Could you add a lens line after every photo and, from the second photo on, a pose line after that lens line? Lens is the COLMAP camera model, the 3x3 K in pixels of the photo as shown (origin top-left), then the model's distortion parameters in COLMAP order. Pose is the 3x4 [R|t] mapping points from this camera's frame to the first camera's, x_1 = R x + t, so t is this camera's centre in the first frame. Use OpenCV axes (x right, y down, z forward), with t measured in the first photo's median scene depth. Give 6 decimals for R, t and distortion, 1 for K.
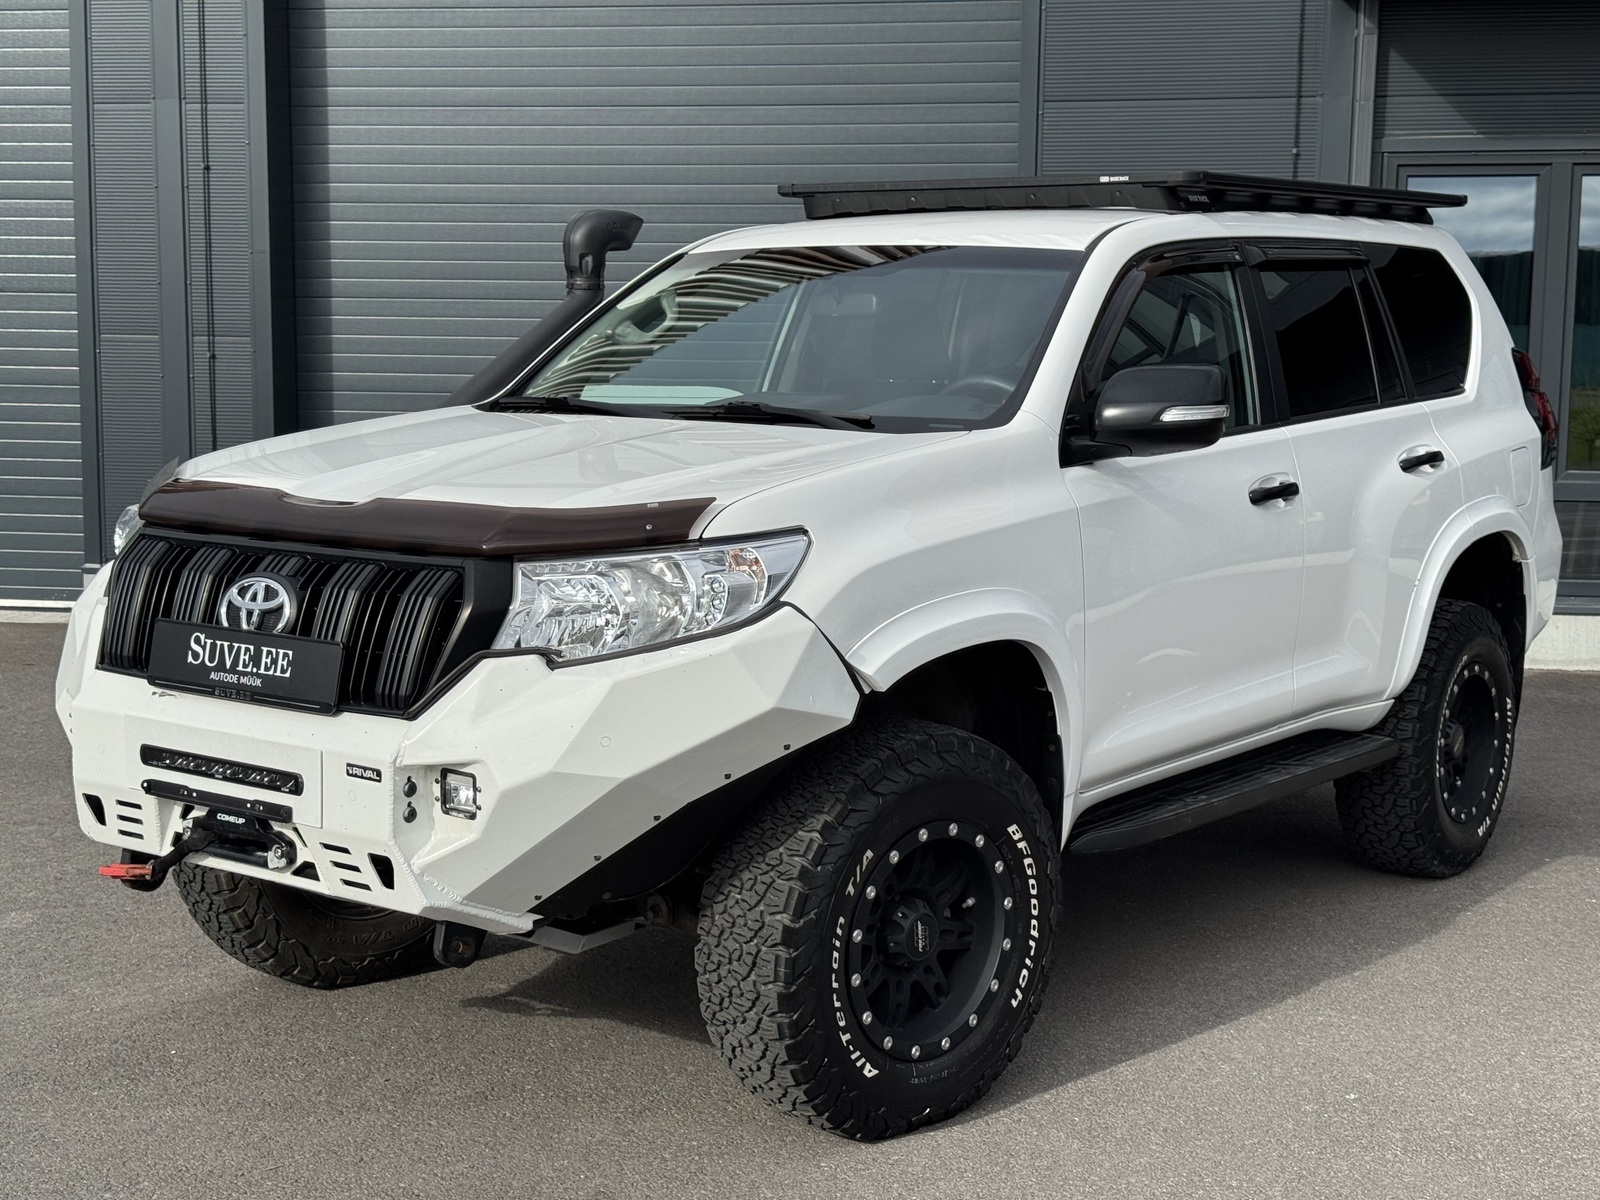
lens RADIAL K [[2259.0, 0, 800.0], [0, 2259.0, 600.0], [0, 0, 1]] dist [0.198139, -0.509630]
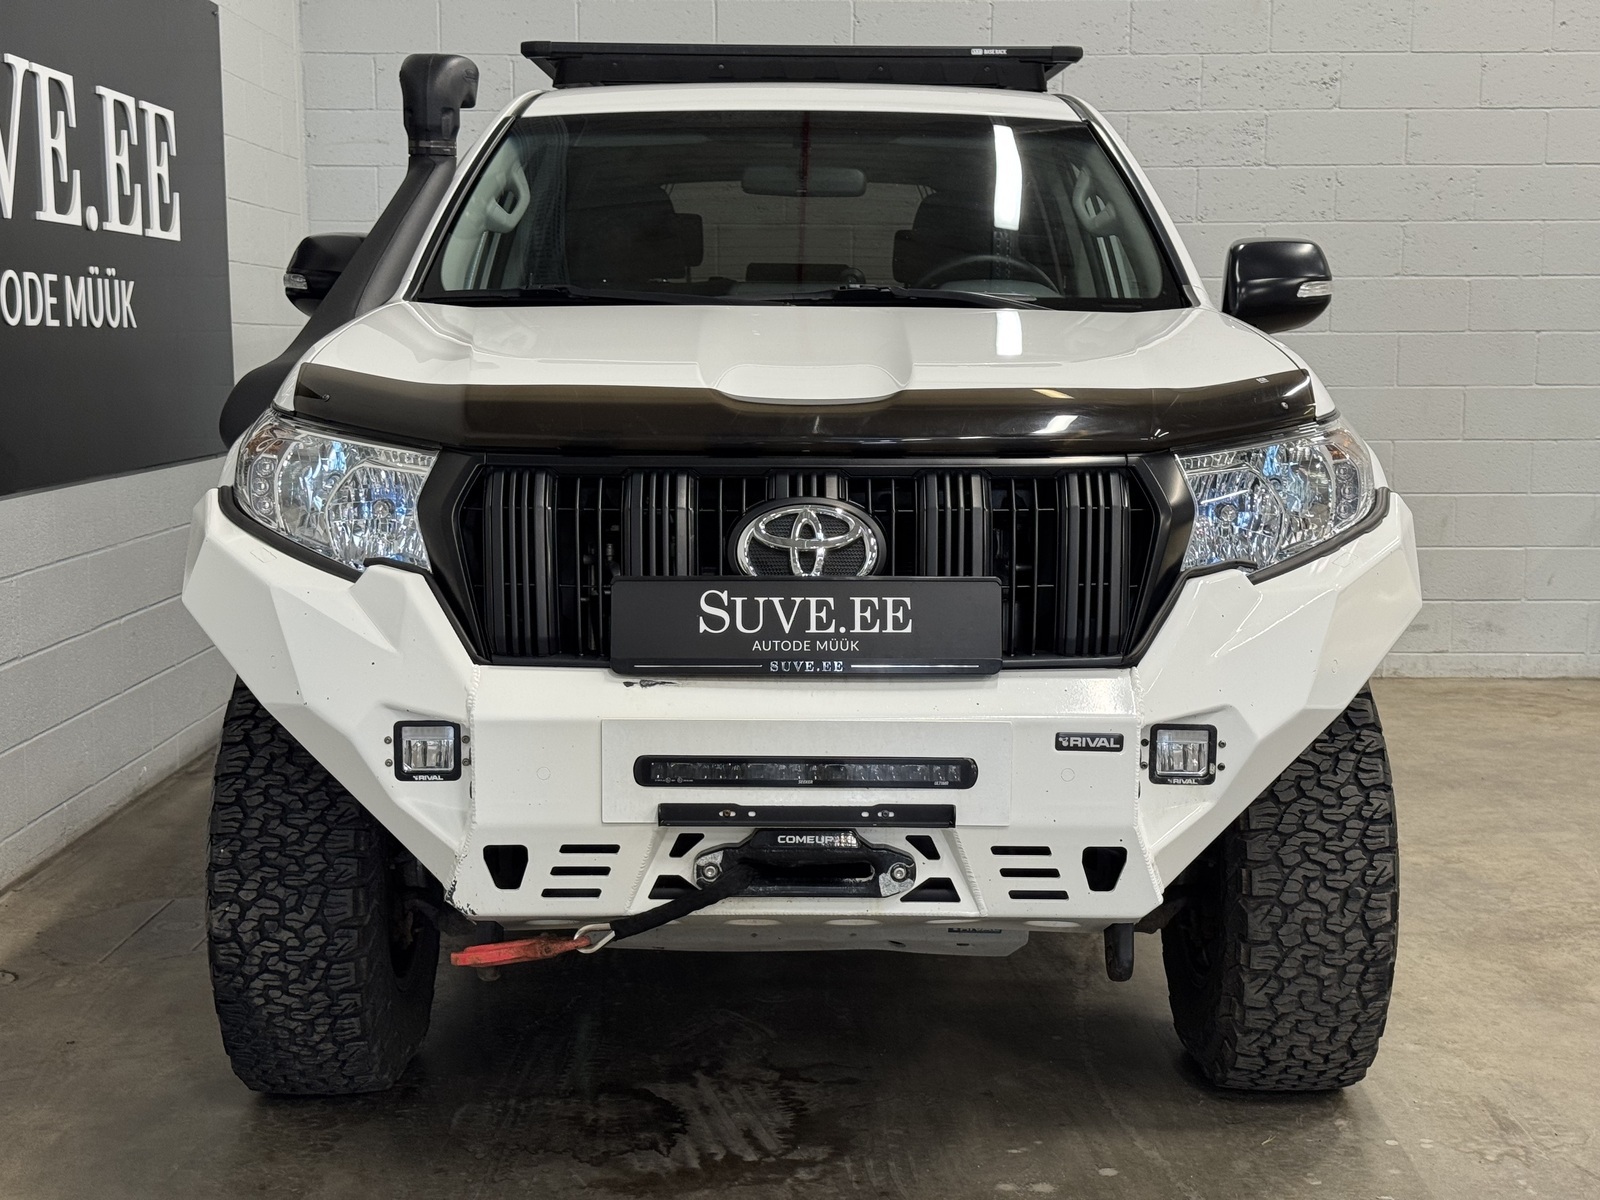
lens RADIAL K [[2259.0, 0, 800.0], [0, 2259.0, 600.0], [0, 0, 1]] dist [0.198139, -0.509630]
pose [[0.790337, -0.090355, 0.605973, -0.685008], [0.080156, 0.995813, 0.043941, -0.011479], [-0.607406, 0.013844, 0.794271, 0.436802]]
